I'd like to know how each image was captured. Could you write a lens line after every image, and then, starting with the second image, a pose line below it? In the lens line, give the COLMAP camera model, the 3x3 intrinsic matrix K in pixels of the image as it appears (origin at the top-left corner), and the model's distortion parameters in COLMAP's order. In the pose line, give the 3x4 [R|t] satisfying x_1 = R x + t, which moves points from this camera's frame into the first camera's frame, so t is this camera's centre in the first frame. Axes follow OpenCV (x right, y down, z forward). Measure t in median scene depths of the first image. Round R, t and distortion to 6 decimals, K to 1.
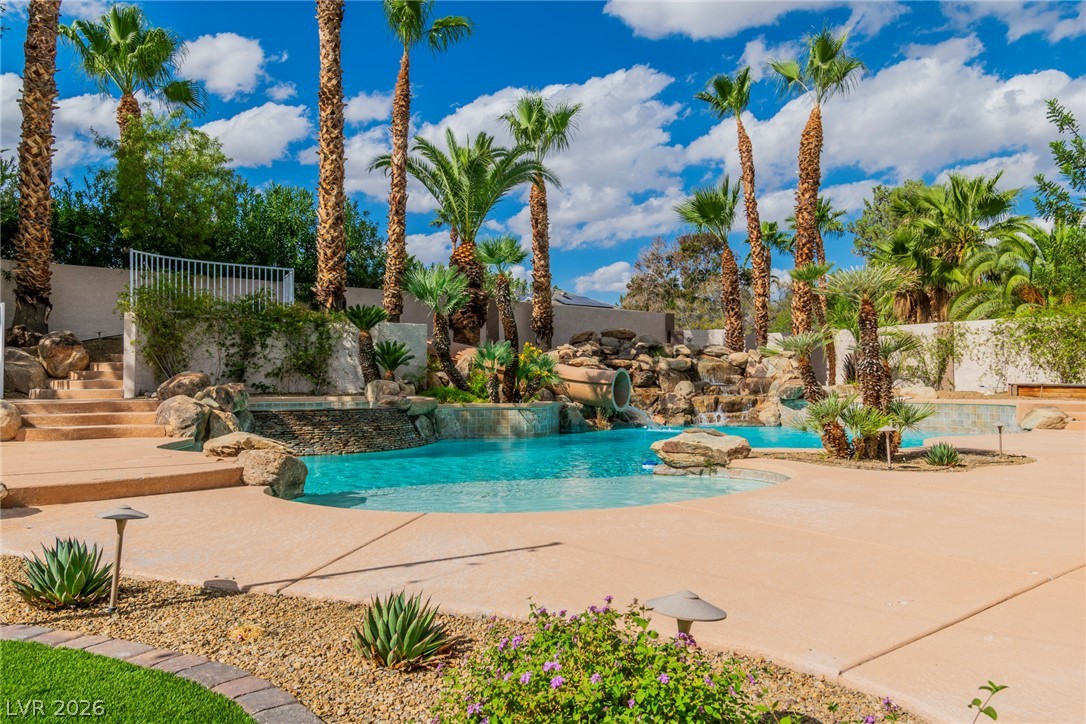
lens RADIAL K [[782.8, 0, 547.1], [0, 782.8, 364.1], [0, 0, 1]] dist [-0.002025, 0.007799]
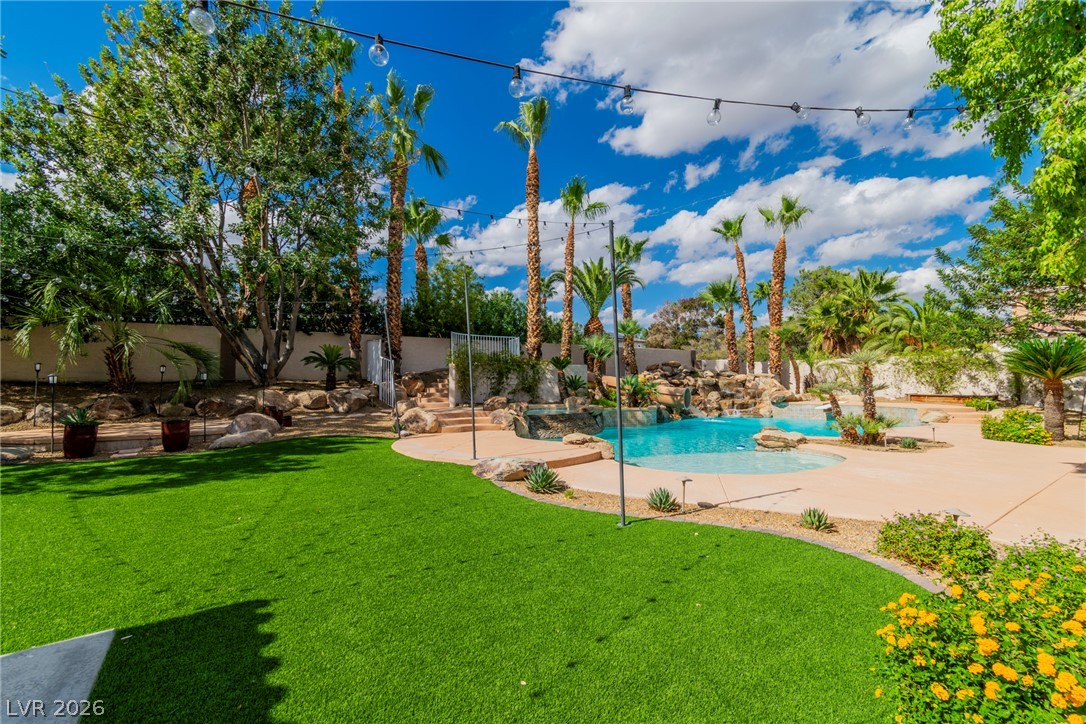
lens RADIAL K [[478.9, 0, 541.2], [0, 478.9, 359.3], [0, 0, 1]] dist [0.003822, -0.000927]
pose [[0.998087, -0.008185, -0.061279, -0.186708], [0.007132, 0.999823, -0.017390, -0.044066], [0.061411, 0.016920, 0.997969, -0.159319]]
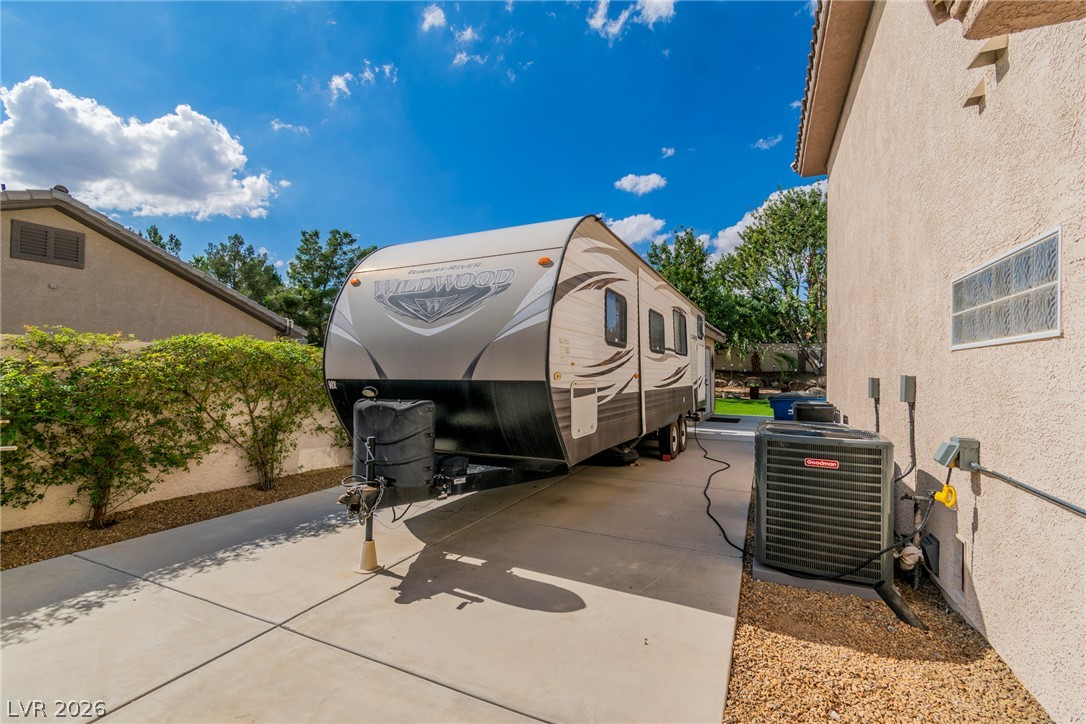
lens RADIAL K [[478.9, 0, 536.6], [0, 478.9, 370.5], [0, 0, 1]] dist [0.003822, -0.000927]
pose [[0.437928, 0.000415, -0.899010, 0.262384], [0.016294, 0.999832, 0.008399, -0.057389], [0.898862, -0.018326, 0.437848, -0.855800]]
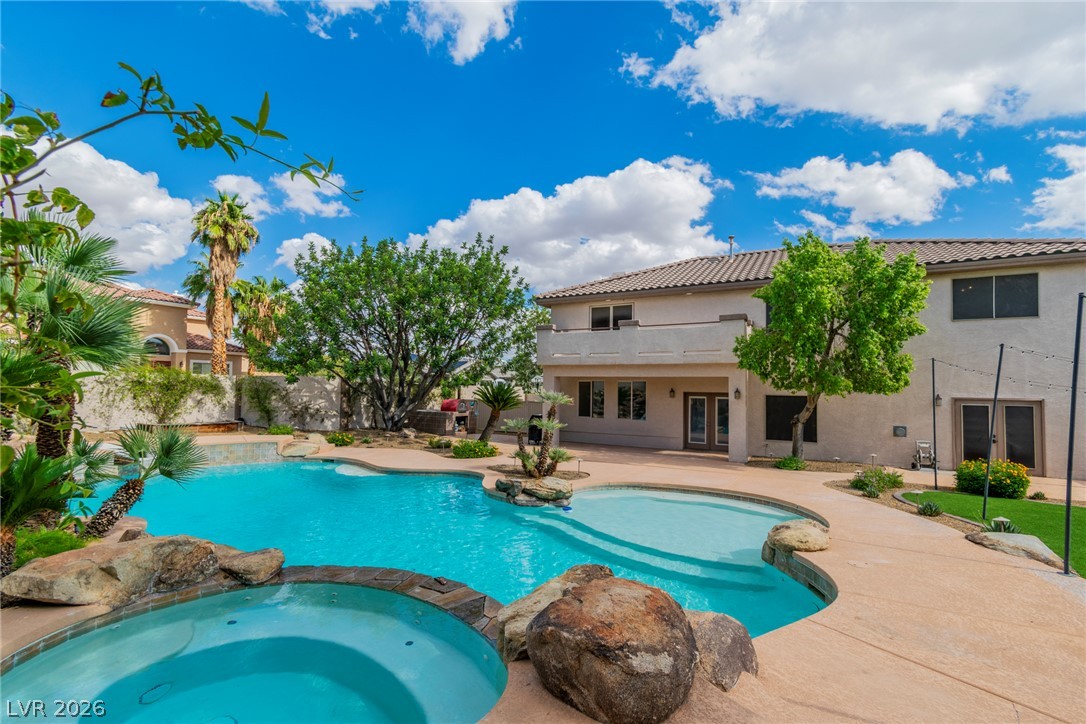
lens RADIAL K [[478.9, 0, 542.3], [0, 478.9, 367.2], [0, 0, 1]] dist [0.003822, -0.000927]
pose [[-0.378201, 0.039455, 0.924882, -0.445186], [-0.038374, 0.997564, -0.058247, -0.054393], [-0.924928, -0.057521, -0.375766, 0.753976]]
